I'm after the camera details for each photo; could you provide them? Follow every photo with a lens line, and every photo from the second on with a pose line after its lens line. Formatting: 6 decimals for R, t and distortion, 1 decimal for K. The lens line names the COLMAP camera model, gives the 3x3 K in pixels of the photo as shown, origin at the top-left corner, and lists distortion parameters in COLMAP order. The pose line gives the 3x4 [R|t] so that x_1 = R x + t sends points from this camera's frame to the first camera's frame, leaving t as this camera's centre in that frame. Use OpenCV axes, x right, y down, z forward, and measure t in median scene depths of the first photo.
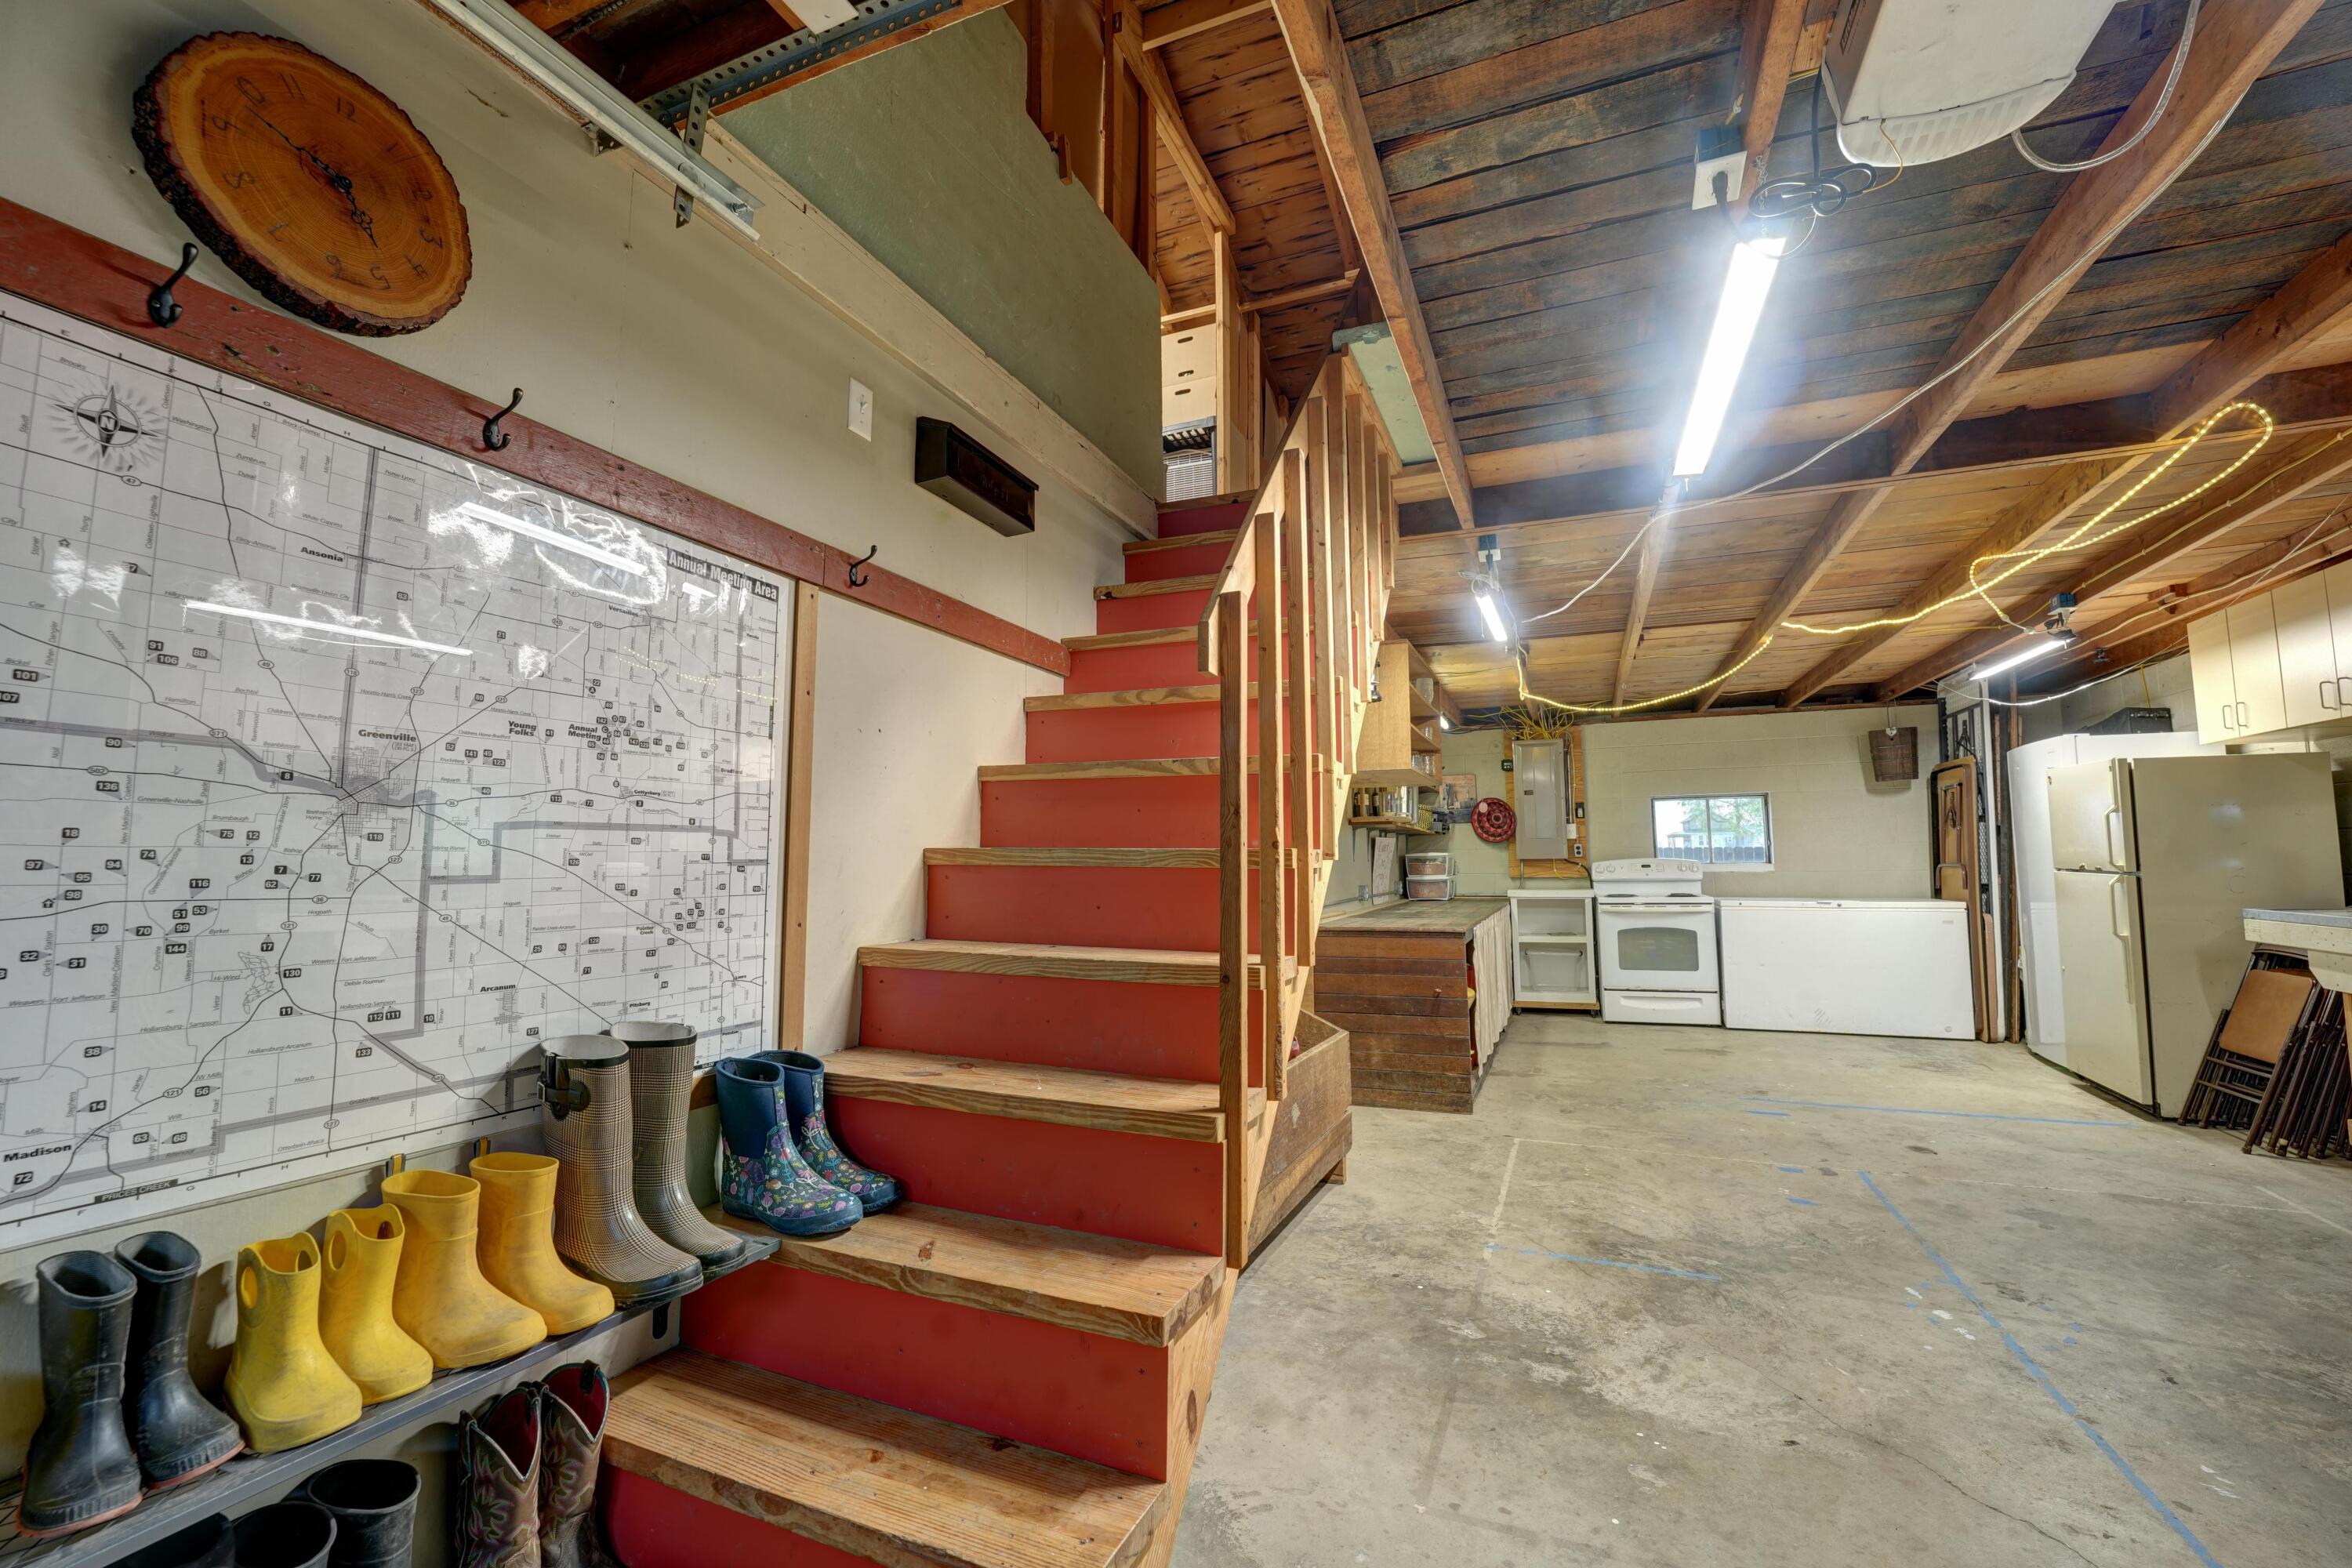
lens RADIAL K [[961.8, 0, 1175.7], [0, 961.8, 774.9], [0, 0, 1]] dist [-0.032858, 0.005593]
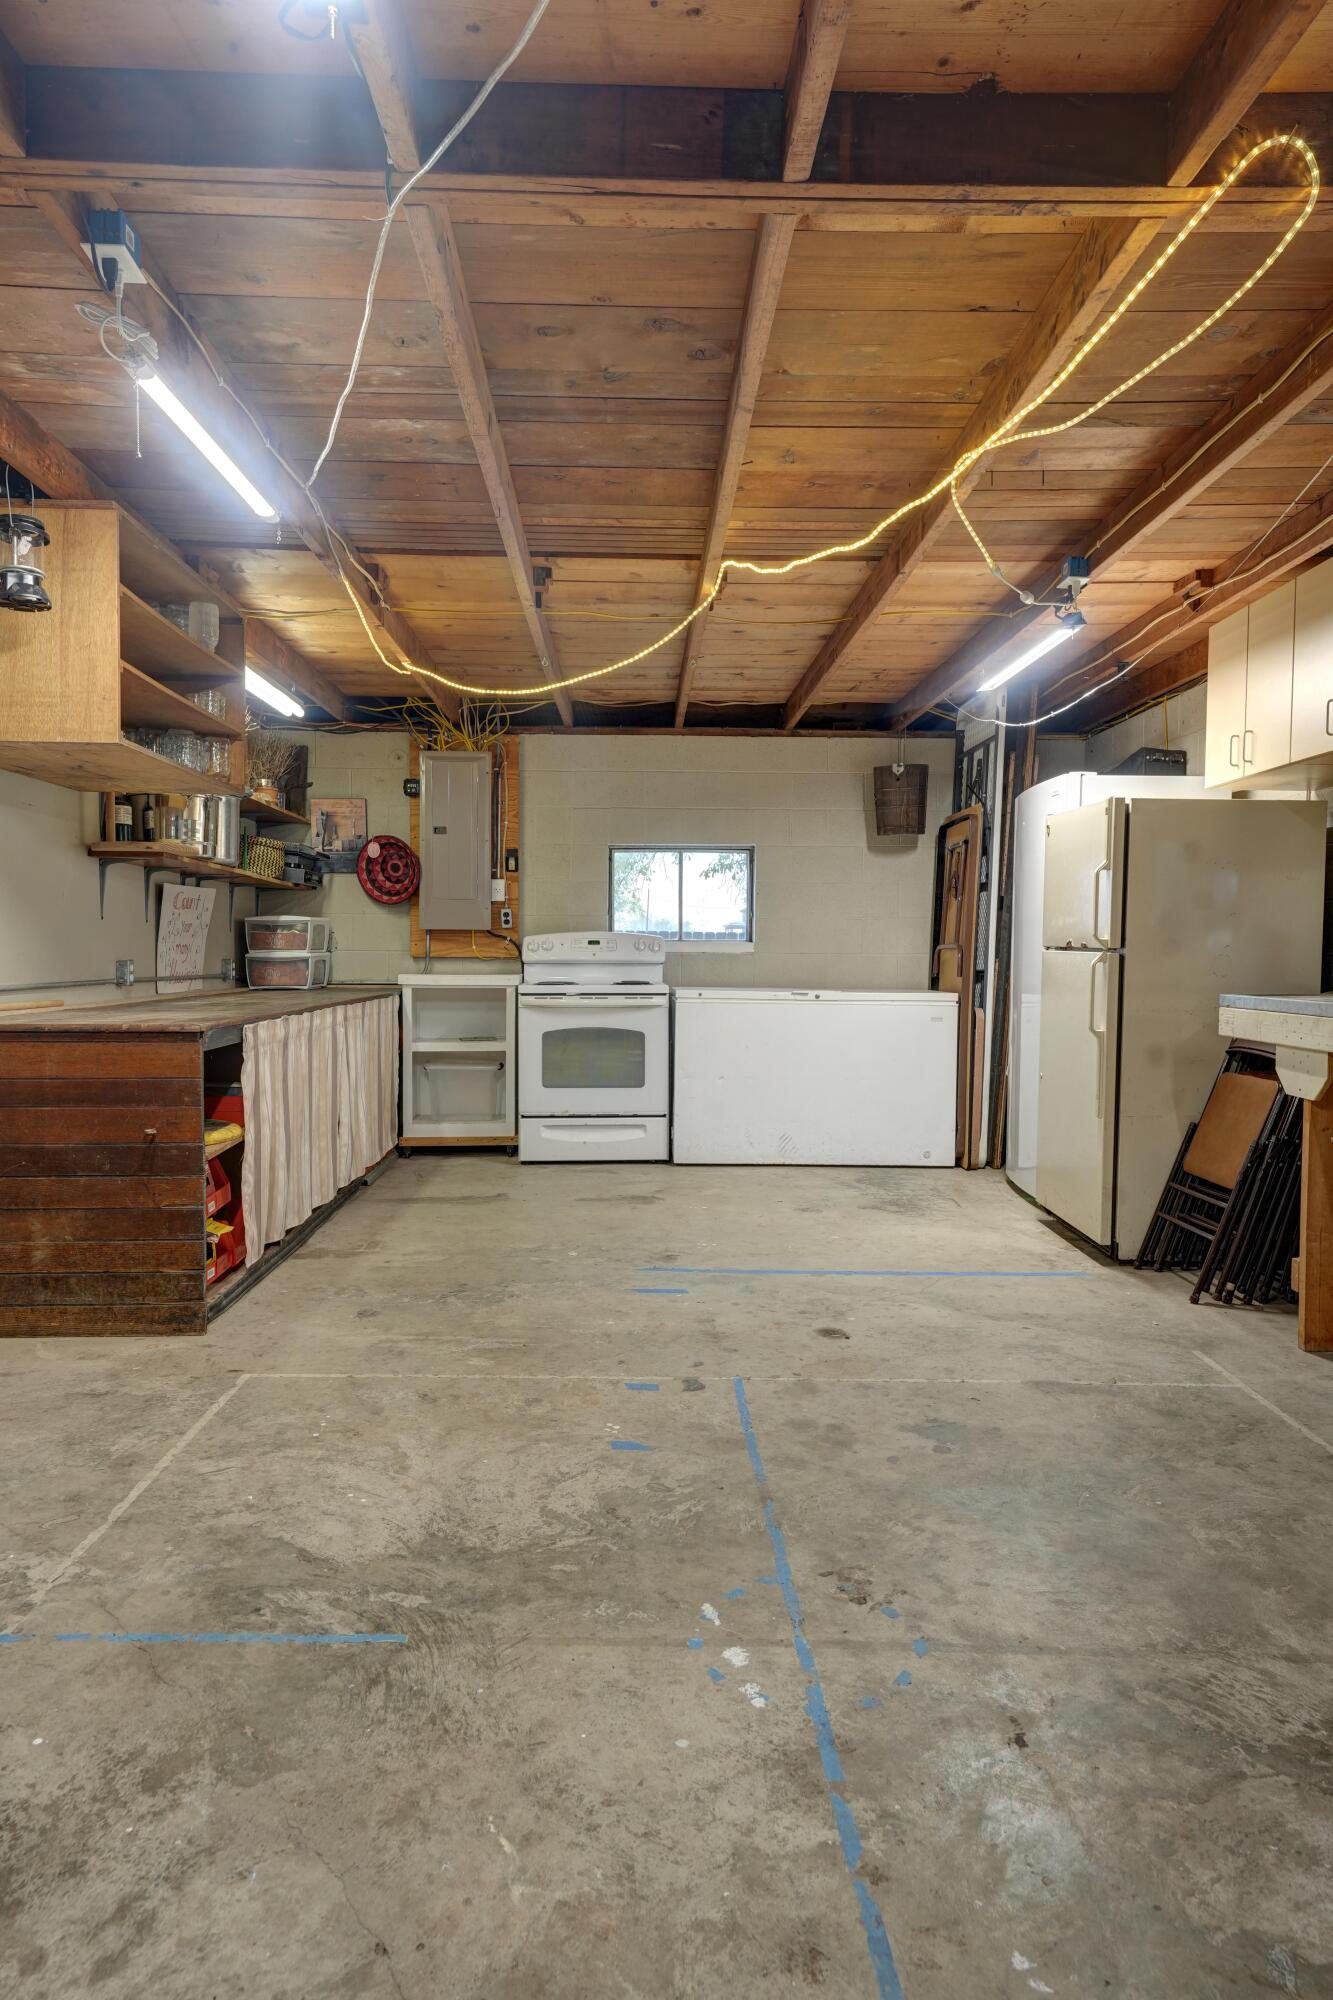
lens RADIAL K [[1289.6, 0, 660.2], [0, 1289.6, 1002.7], [0, 0, 1]] dist [0.021862, -0.003266]
pose [[0.912804, -0.000373, 0.408397, 0.254299], [-0.052009, 0.991751, 0.117150, 0.043626], [-0.405072, -0.128175, 0.905255, 0.191321]]
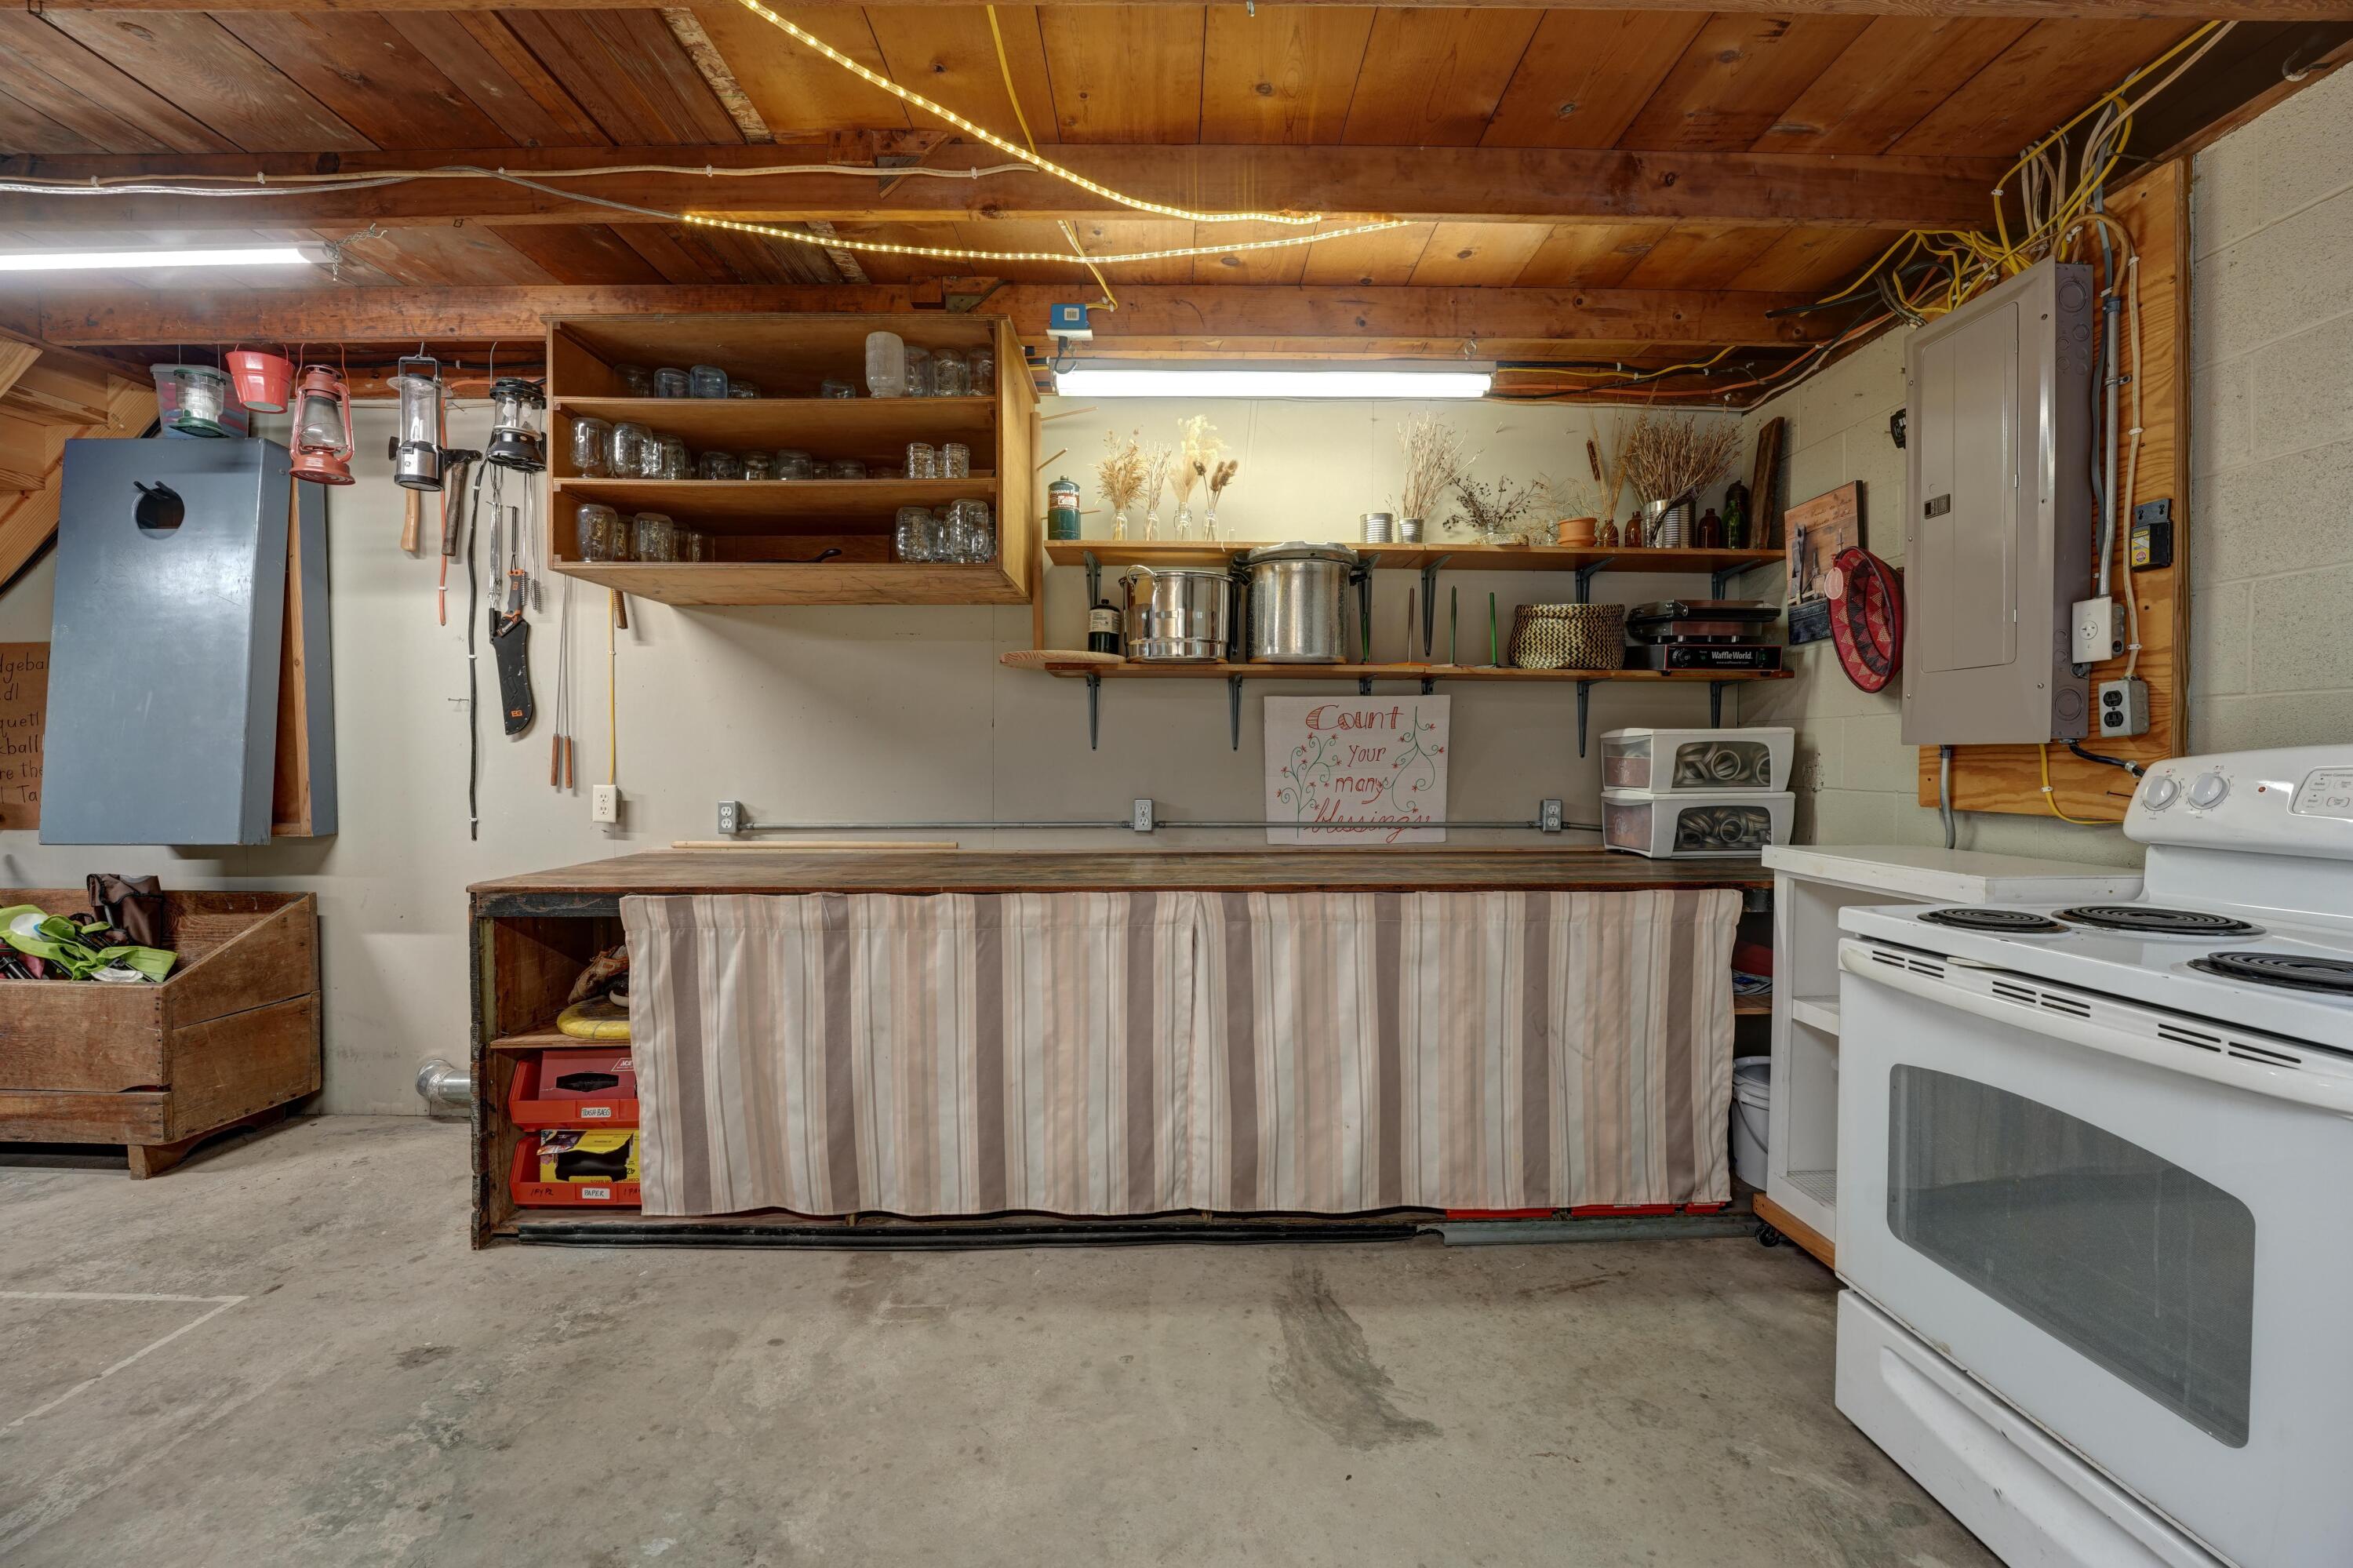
lens RADIAL K [[962.3, 0, 1189.7], [0, 962.3, 774.9], [0, 0, 1]] dist [-0.032858, 0.005593]
pose [[0.402737, 0.025354, -0.914965, 0.963229], [0.078318, 0.994996, 0.062045, 0.111627], [0.911959, -0.096646, 0.398735, 1.240038]]
